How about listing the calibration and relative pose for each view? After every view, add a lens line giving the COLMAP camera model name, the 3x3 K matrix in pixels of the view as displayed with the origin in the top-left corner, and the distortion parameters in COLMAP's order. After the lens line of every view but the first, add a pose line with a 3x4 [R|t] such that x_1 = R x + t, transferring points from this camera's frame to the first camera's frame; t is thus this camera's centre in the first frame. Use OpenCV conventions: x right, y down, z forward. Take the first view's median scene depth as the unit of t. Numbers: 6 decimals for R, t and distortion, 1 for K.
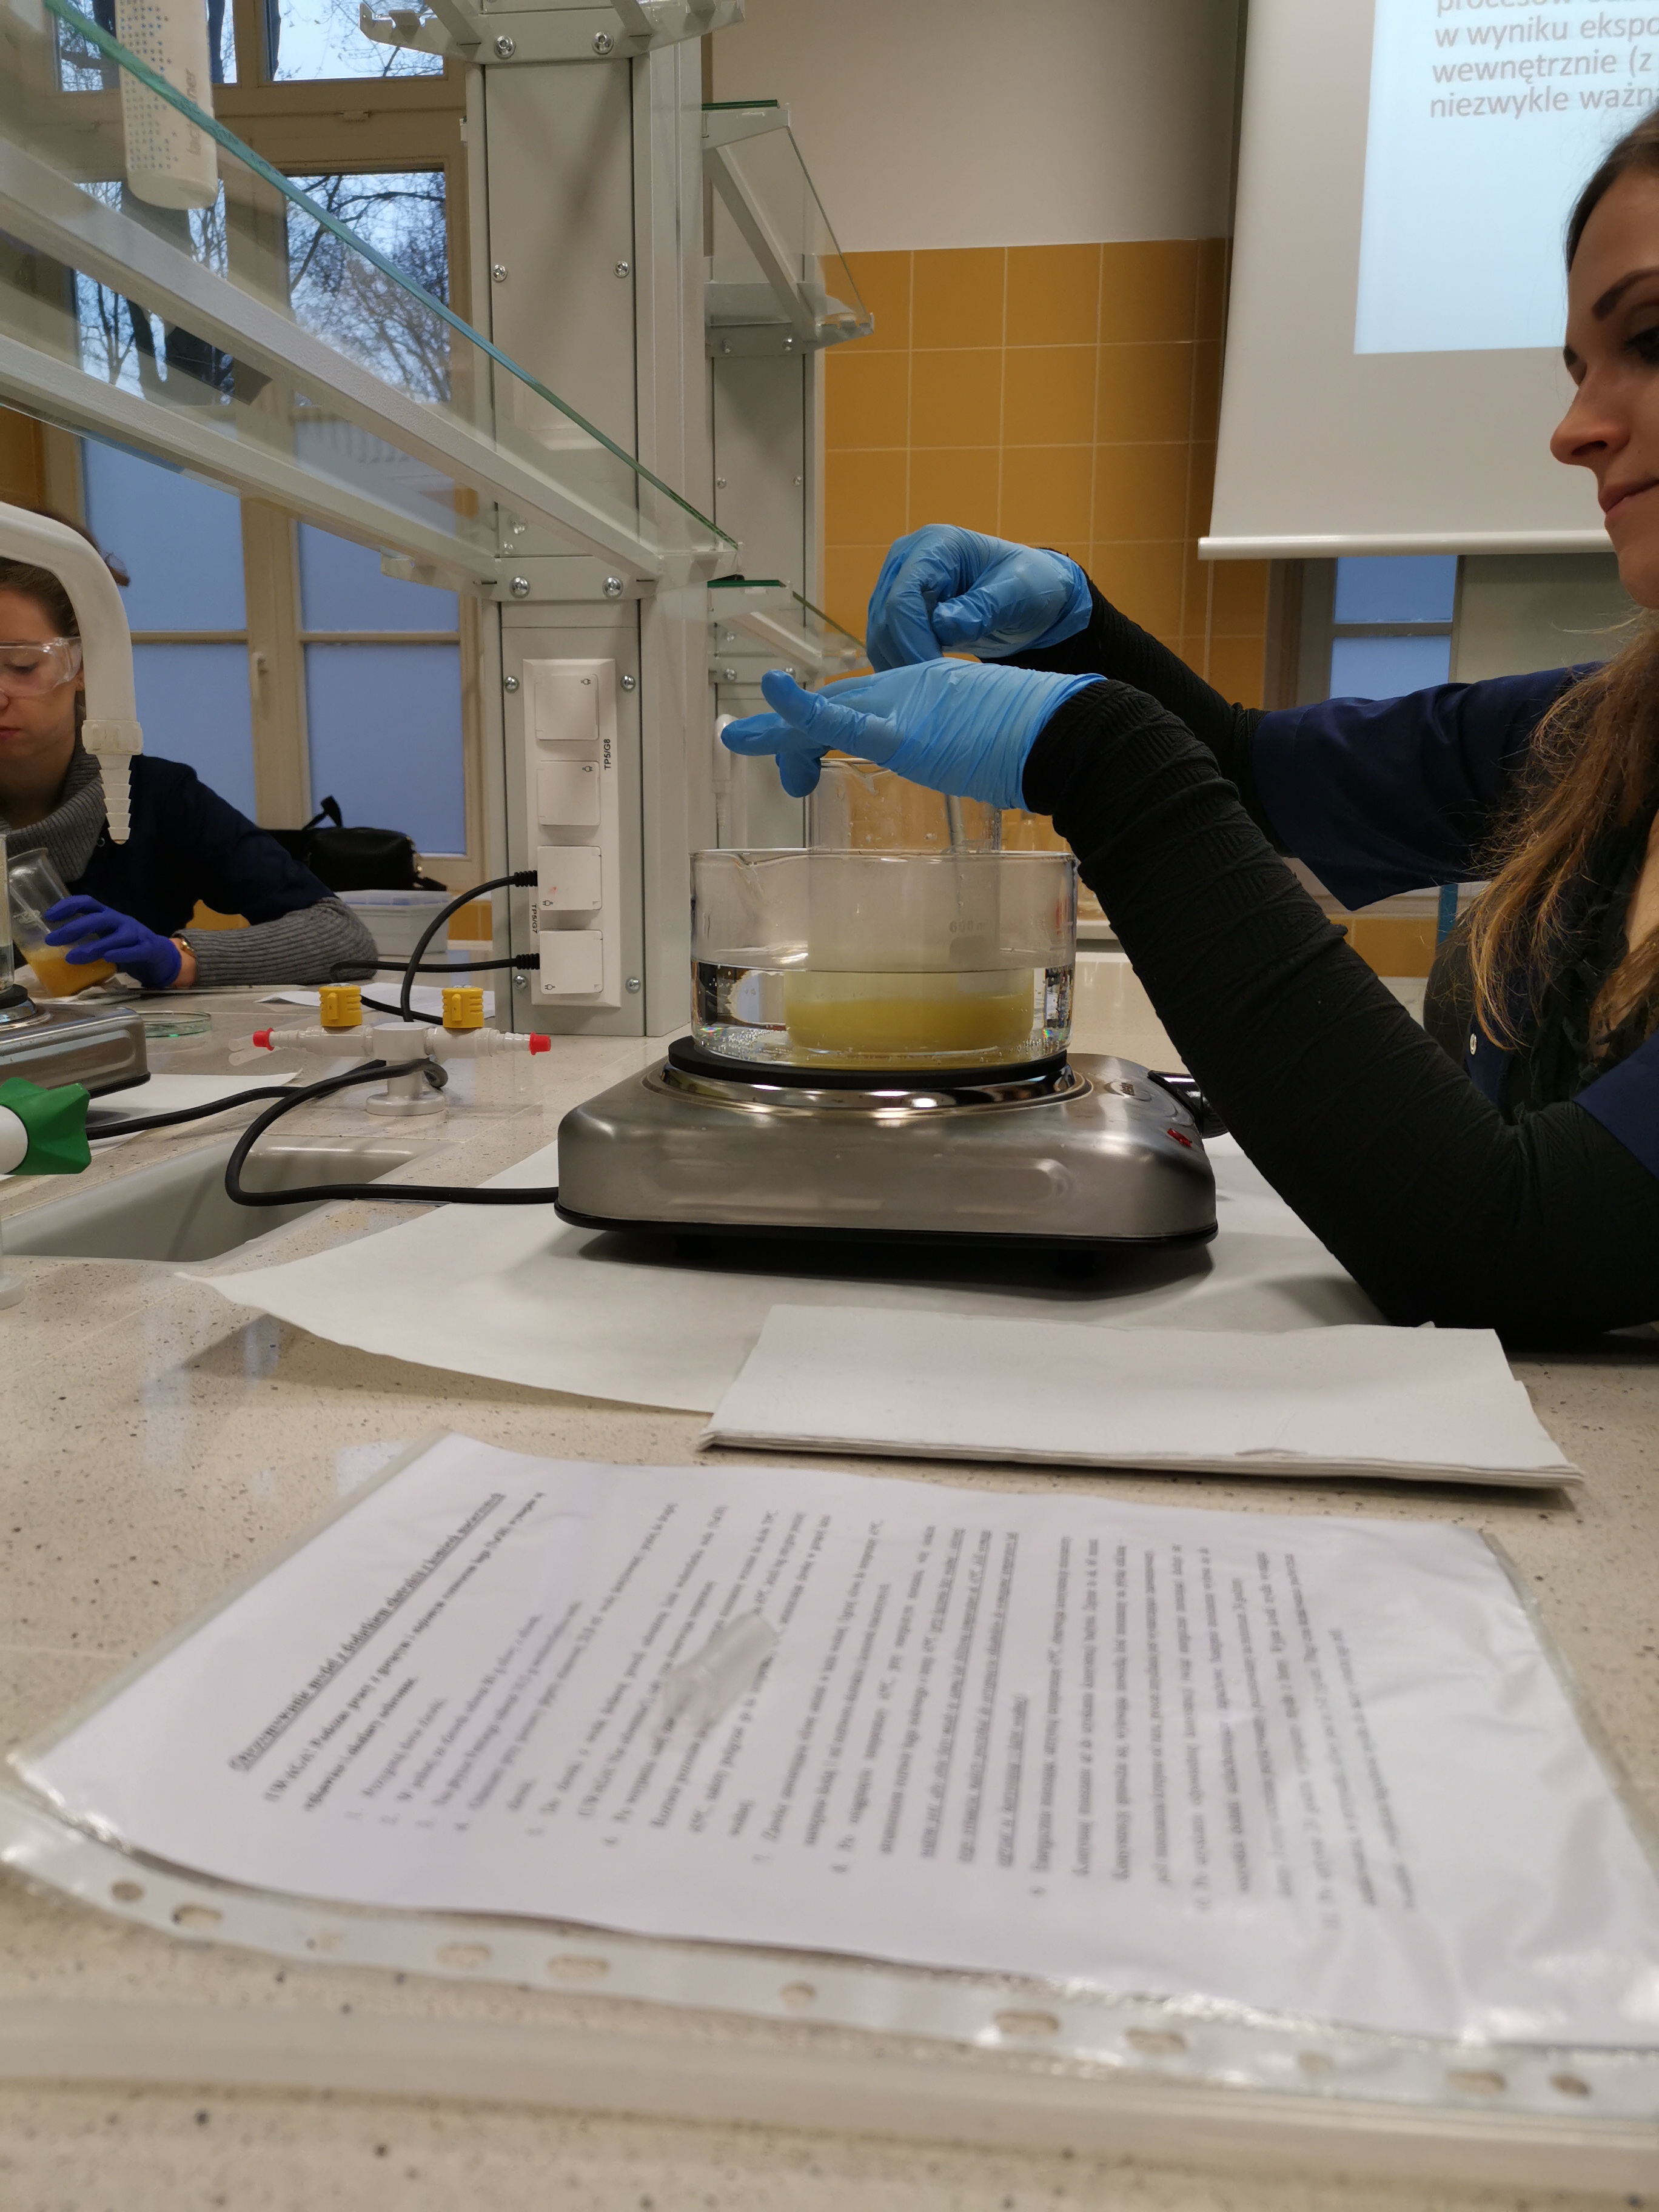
lens RADIAL K [[1708.8, 0, 829.5], [0, 1708.8, 1106.0], [0, 0, 1]] dist [0.057446, 0.000021]
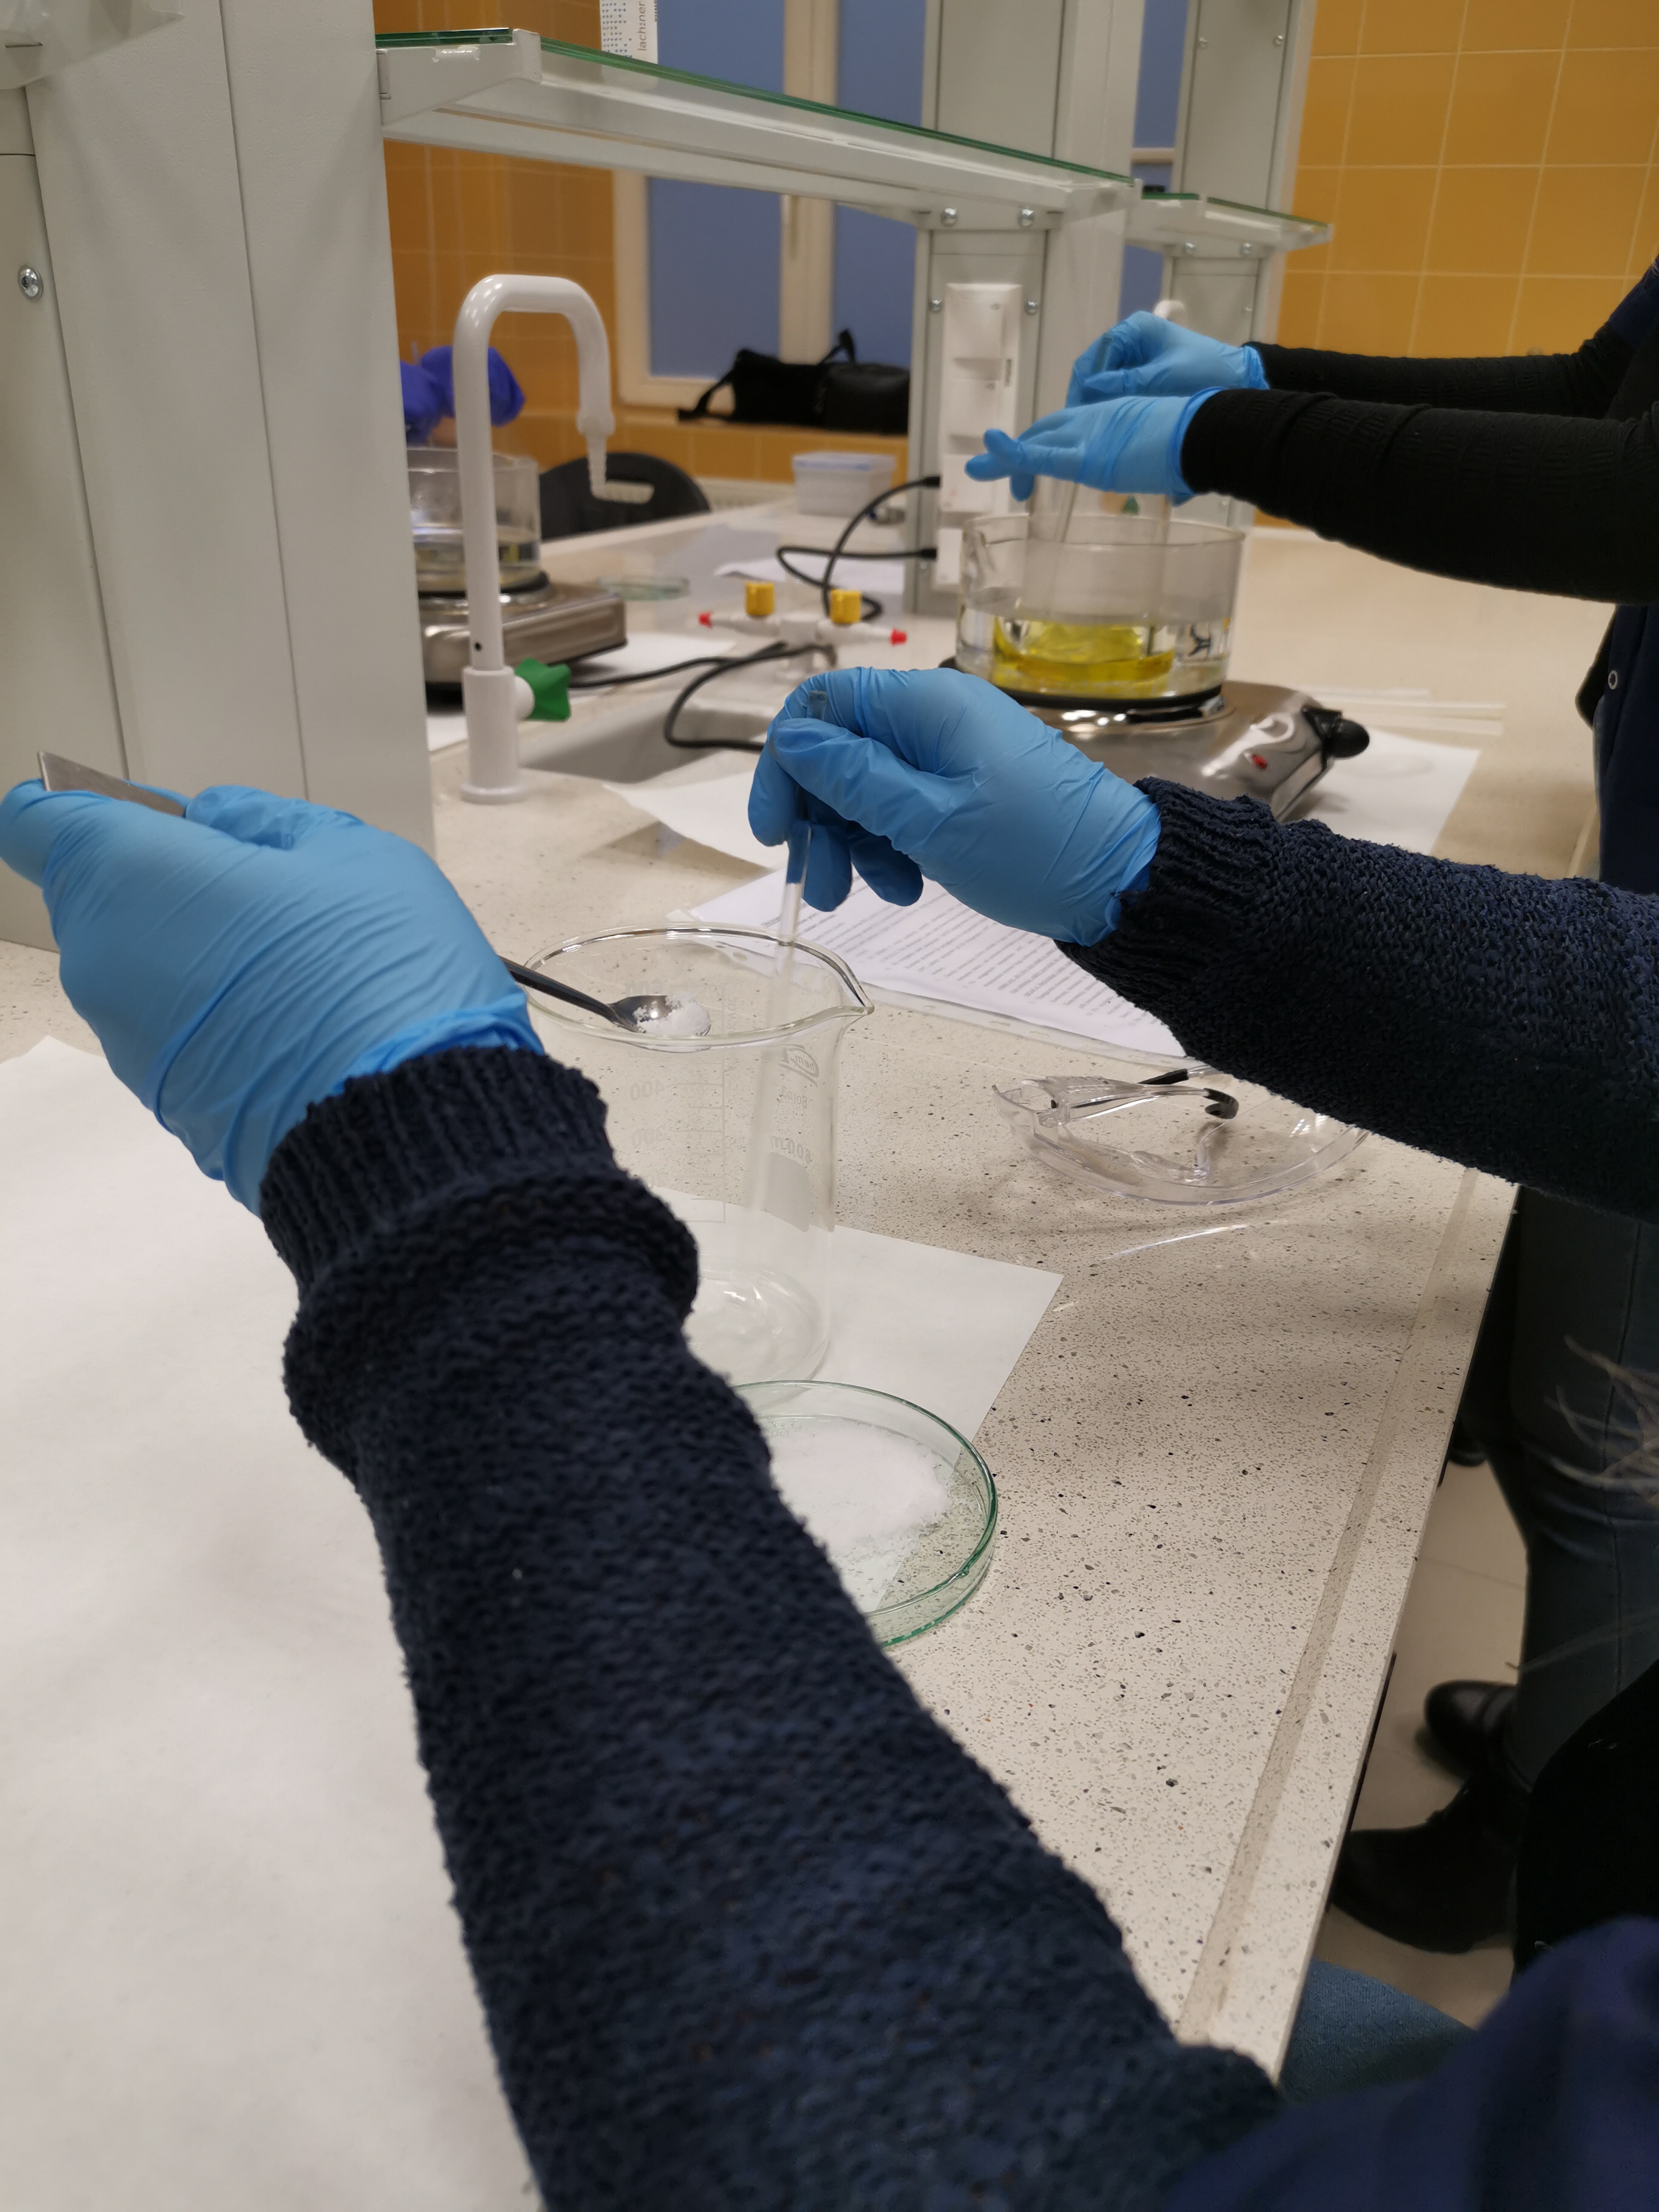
lens RADIAL K [[1708.8, 0, 829.5], [0, 1708.8, 1106.0], [0, 0, 1]] dist [0.057446, 0.000021]
pose [[0.951957, 0.151605, -0.266069, 0.187710], [-0.076322, 0.958895, 0.273305, -0.047626], [0.296567, -0.239868, 0.924398, -0.329115]]
